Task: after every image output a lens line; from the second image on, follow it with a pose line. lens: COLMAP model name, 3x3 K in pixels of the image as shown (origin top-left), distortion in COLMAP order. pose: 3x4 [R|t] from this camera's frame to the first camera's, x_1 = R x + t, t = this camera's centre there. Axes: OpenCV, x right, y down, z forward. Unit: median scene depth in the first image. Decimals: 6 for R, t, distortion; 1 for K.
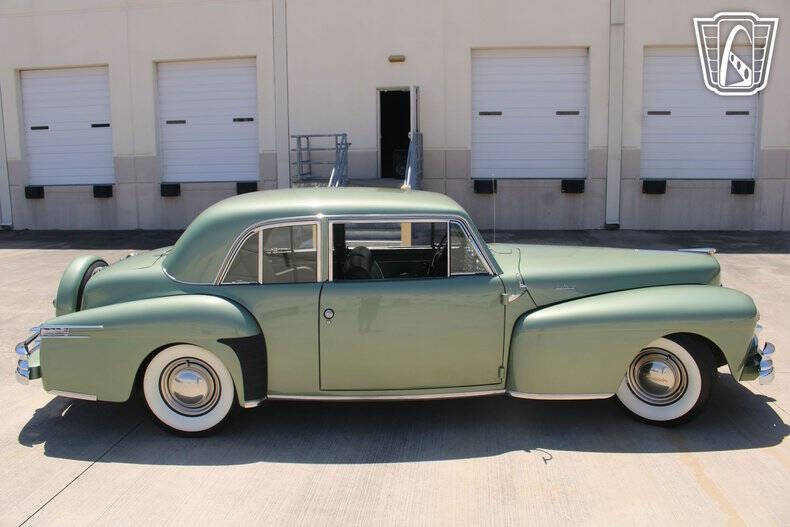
lens RADIAL K [[667.4, 0, 390.8], [0, 667.4, 248.8], [0, 0, 1]] dist [-0.120757, 0.068231]
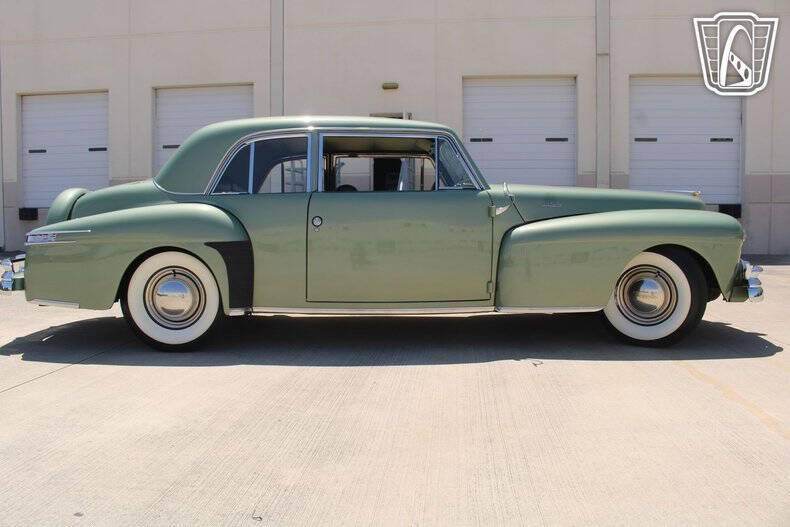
lens RADIAL K [[667.4, 0, 393.9], [0, 667.4, 264.1], [0, 0, 1]] dist [-0.120757, 0.068231]
pose [[0.999853, 0.010152, 0.013816, 0.008717], [-0.008747, 0.995128, -0.098205, 0.249446], [-0.014746, 0.098070, 0.995070, 0.005748]]
